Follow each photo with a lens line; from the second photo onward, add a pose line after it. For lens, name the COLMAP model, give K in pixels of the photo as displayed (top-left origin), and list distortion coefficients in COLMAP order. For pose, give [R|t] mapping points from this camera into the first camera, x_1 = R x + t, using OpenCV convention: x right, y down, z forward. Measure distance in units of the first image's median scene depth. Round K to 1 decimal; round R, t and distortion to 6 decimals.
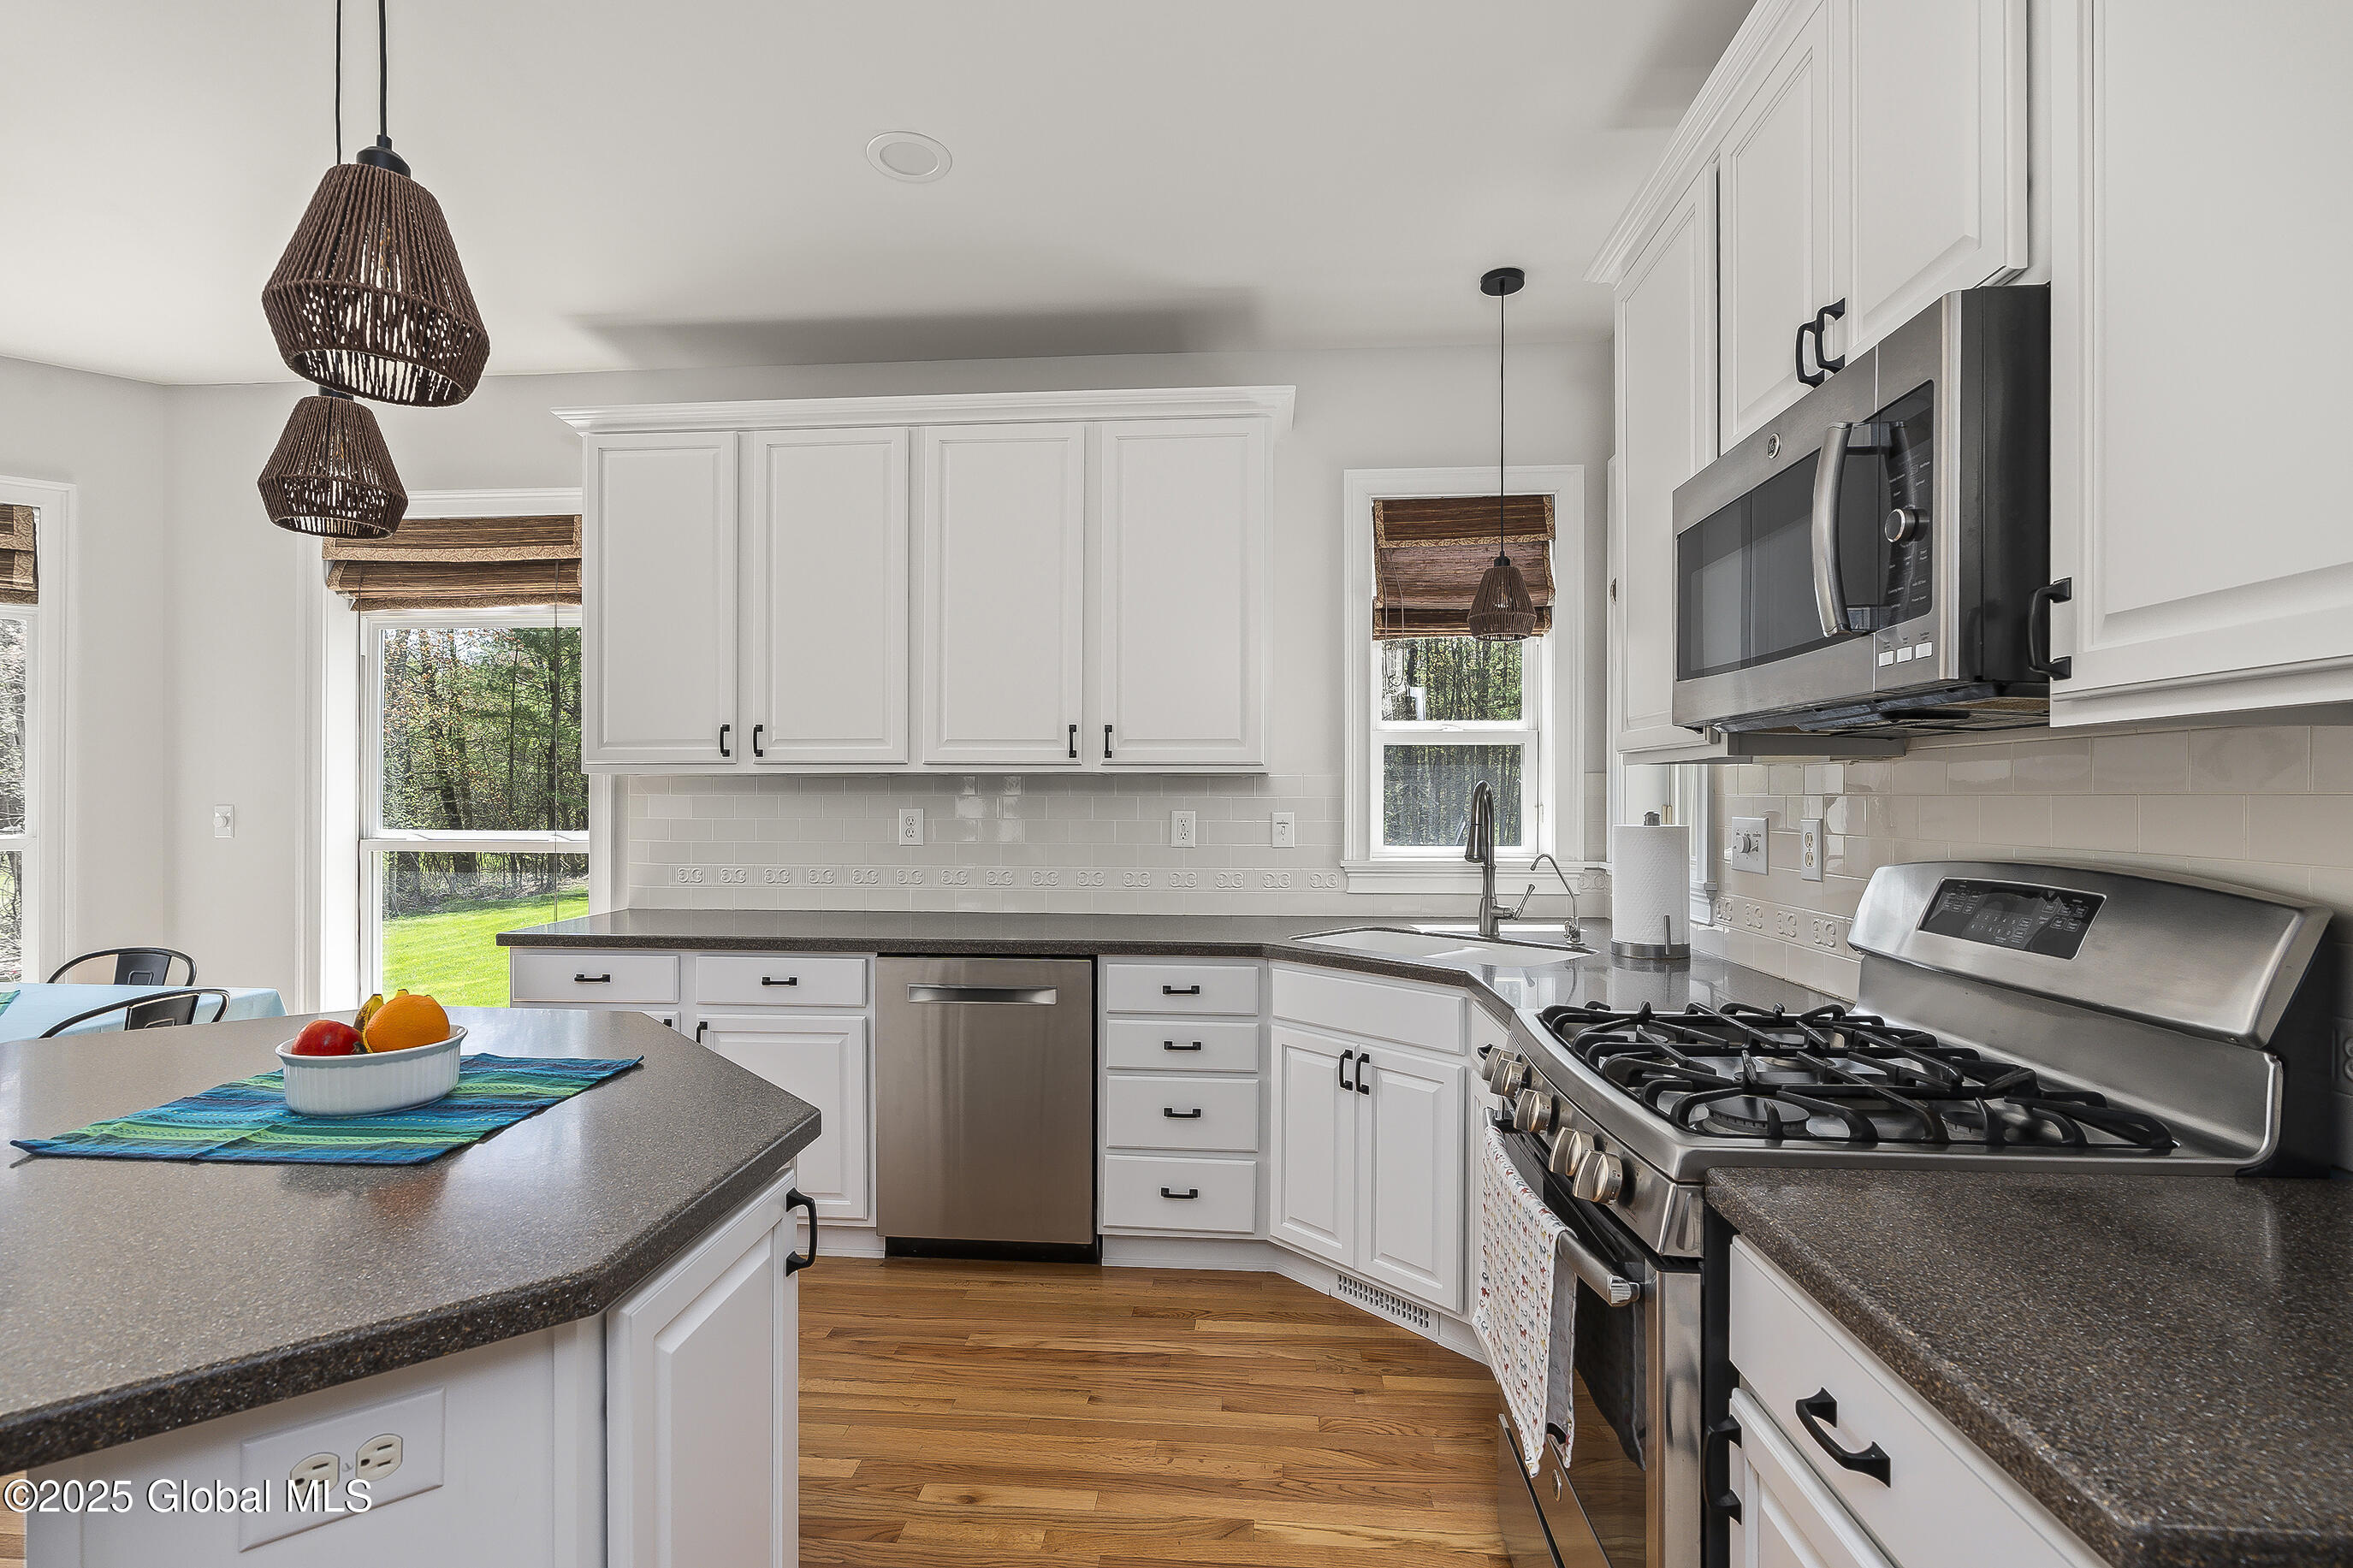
lens RADIAL K [[1091.7, 0, 1178.9], [0, 1091.7, 793.2], [0, 0, 1]] dist [-0.004816, 0.000072]
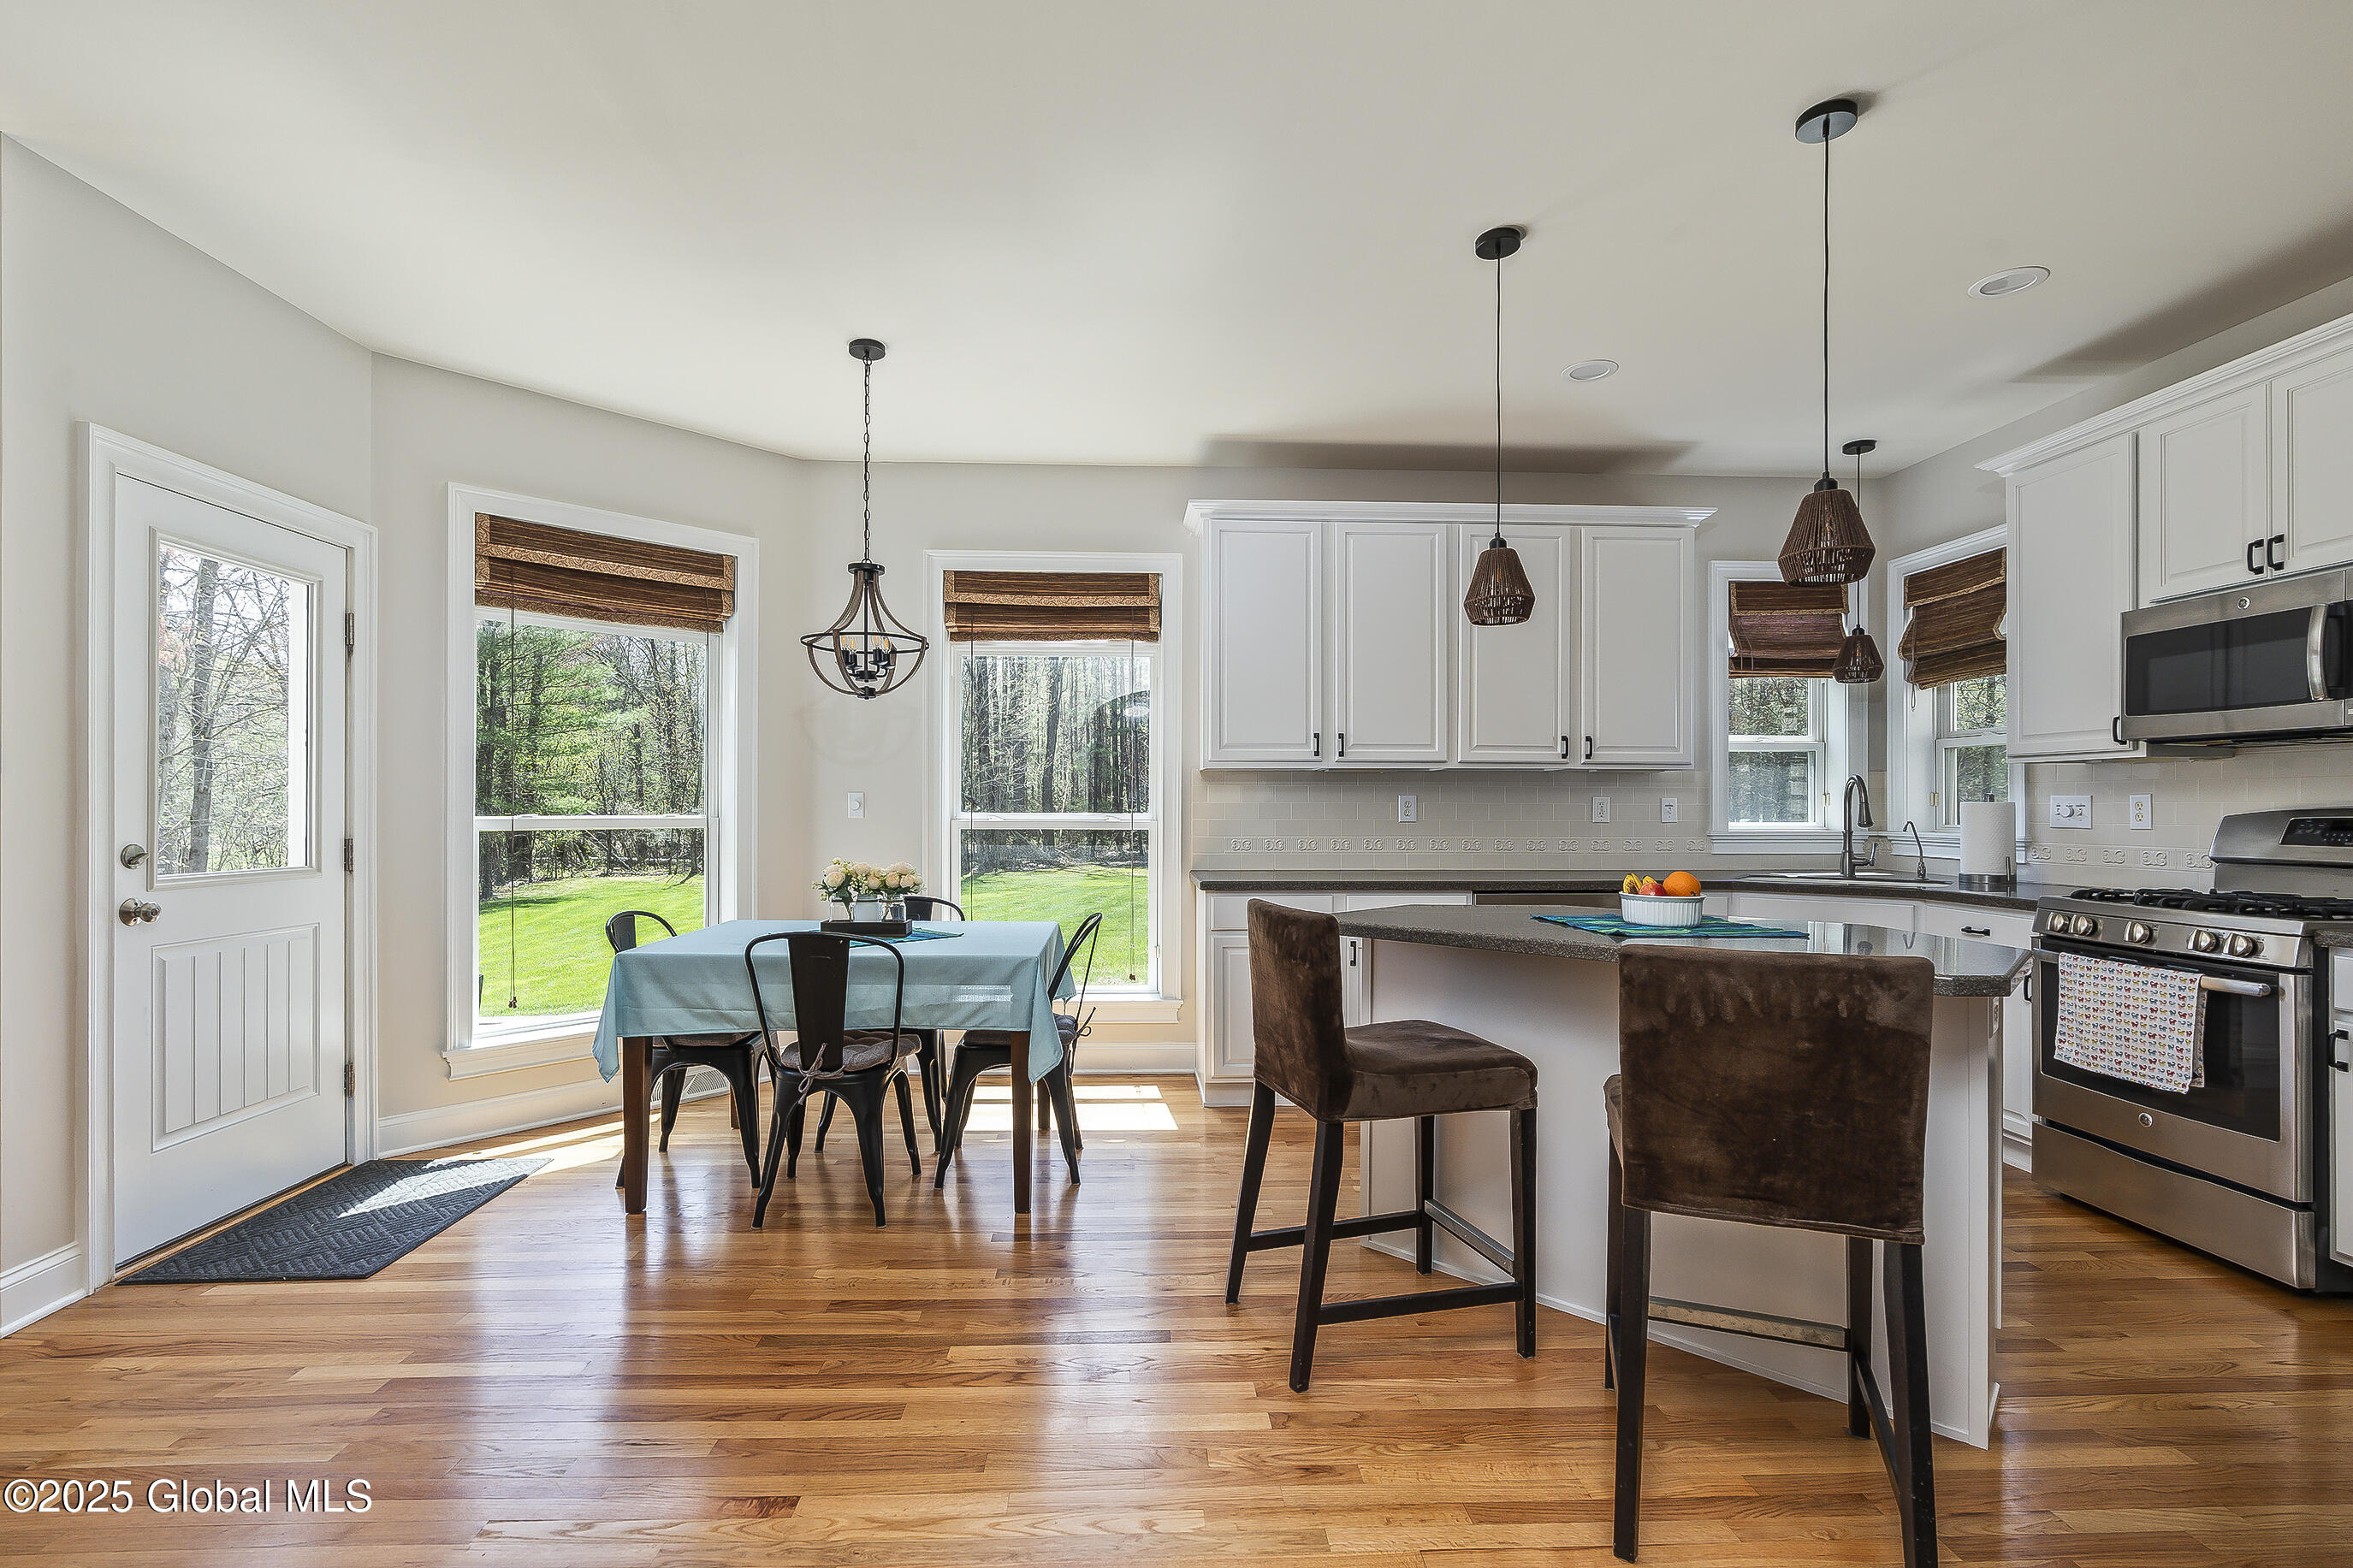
lens RADIAL K [[1070.9, 0, 1173.3], [0, 1070.9, 807.6], [0, 0, 1]] dist [-0.003968, 0.000042]
pose [[0.992644, 0.001205, 0.121060, -0.785025], [-0.001741, 0.999989, 0.004327, 0.027274], [-0.121054, -0.004506, 0.992636, -0.344111]]
